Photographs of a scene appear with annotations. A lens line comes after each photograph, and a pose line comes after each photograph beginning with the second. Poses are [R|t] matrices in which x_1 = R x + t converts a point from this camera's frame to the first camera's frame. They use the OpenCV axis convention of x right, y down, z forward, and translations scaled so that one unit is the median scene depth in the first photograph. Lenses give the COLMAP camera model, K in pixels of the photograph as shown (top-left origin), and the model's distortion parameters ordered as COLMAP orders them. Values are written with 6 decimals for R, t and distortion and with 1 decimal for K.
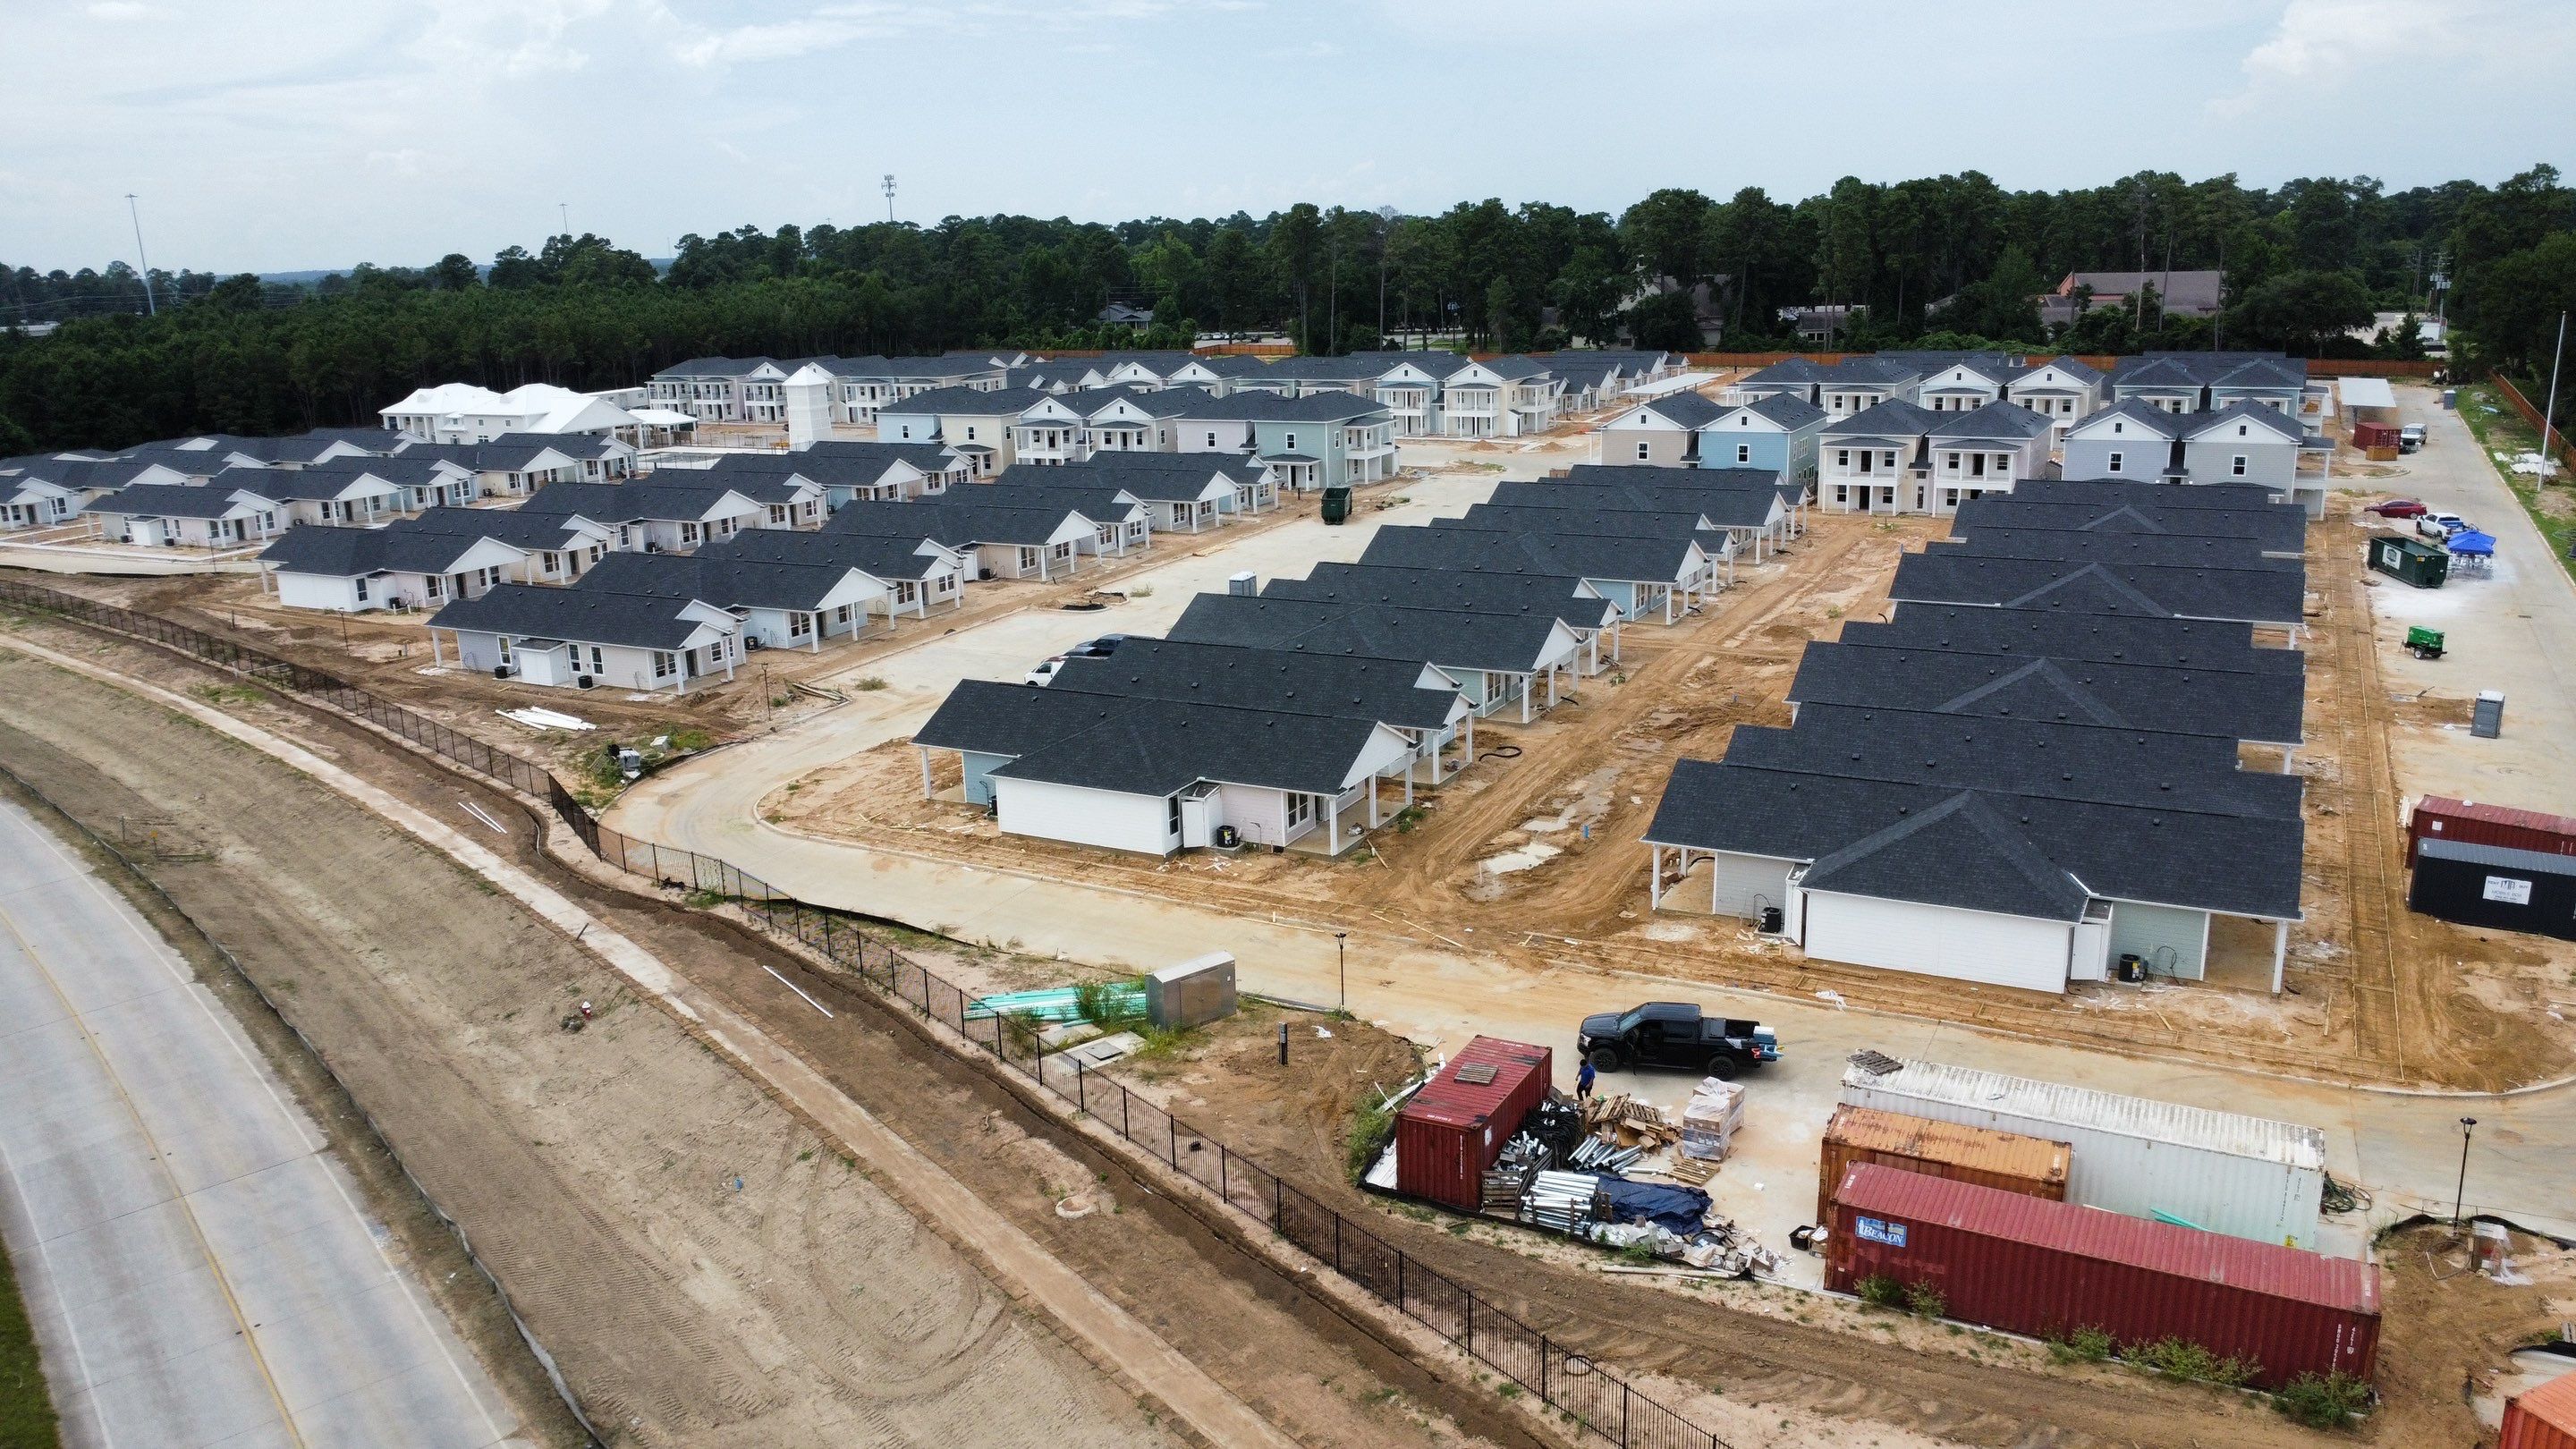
lens RADIAL K [[1863.7, 0, 1286.9], [0, 1863.7, 719.4], [0, 0, 1]] dist [-0.027818, -0.007122]
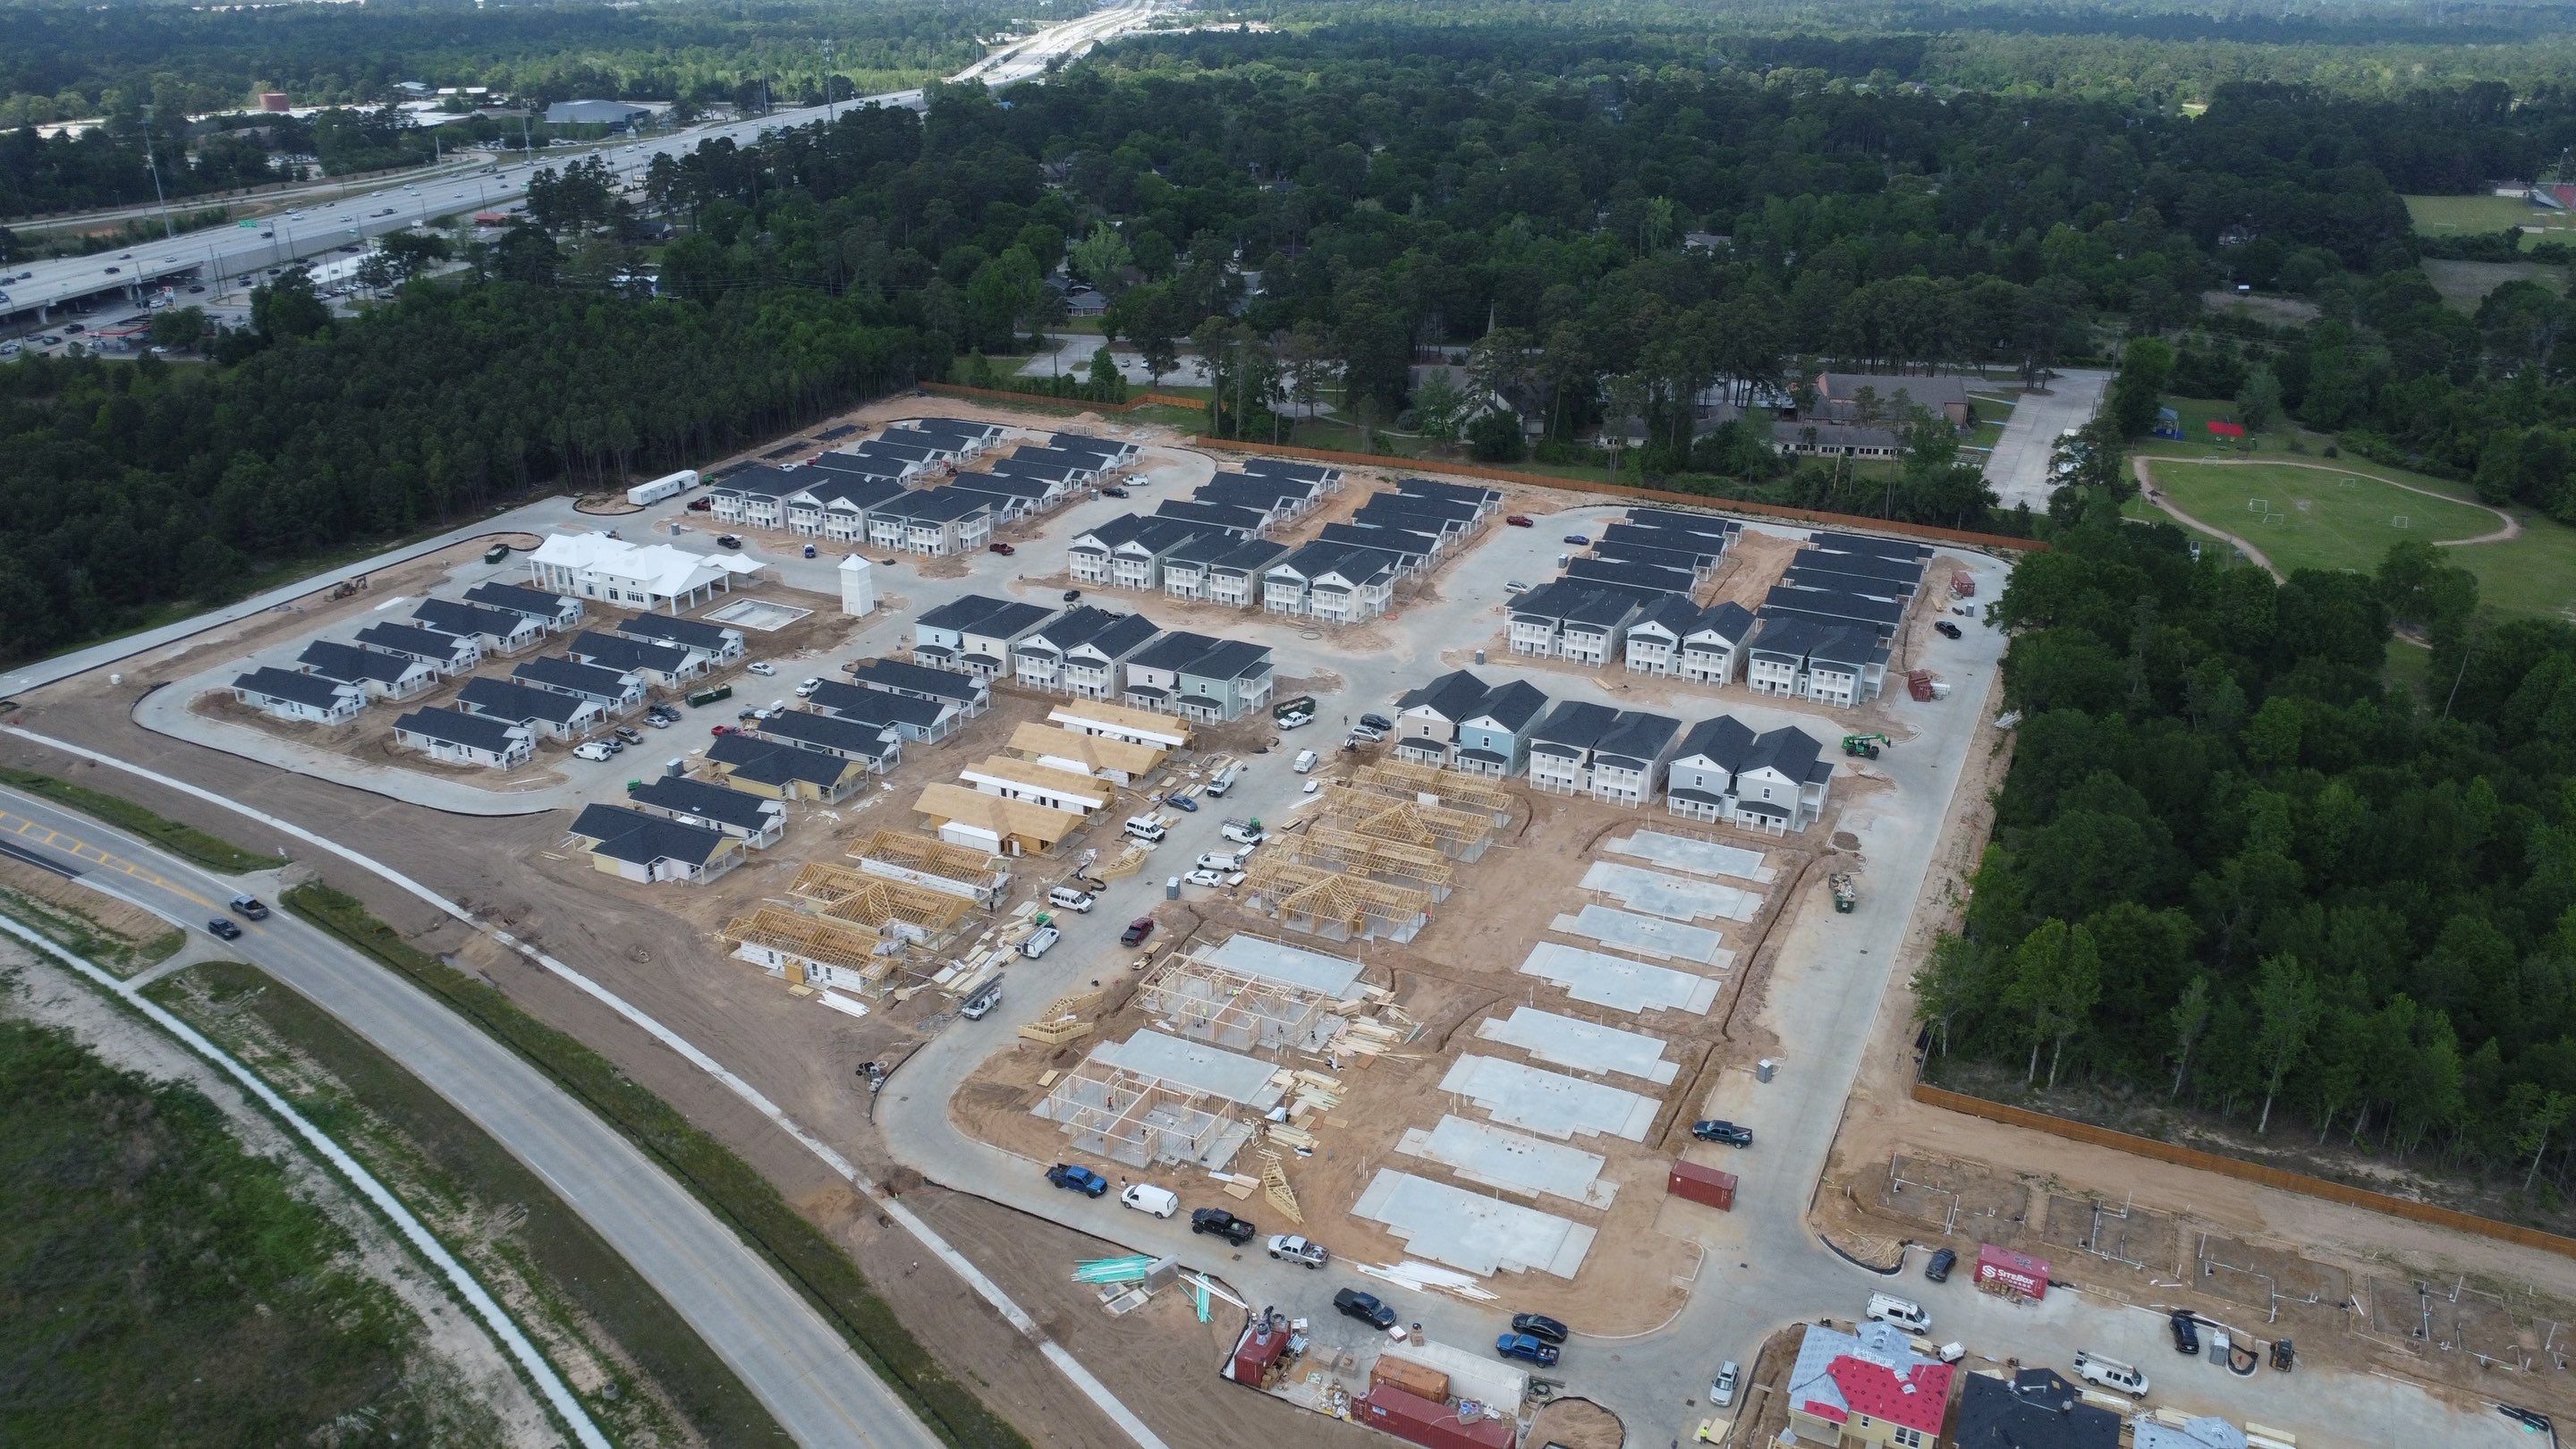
lens RADIAL K [[1863.7, 0, 1280.0], [0, 1863.7, 727.4], [0, 0, 1]] dist [-0.027818, -0.007122]
pose [[0.998771, 0.014406, 0.047418, -0.007979], [-0.021454, 0.988199, 0.151666, -0.397849], [-0.044673, -0.152496, 0.987294, -0.576365]]
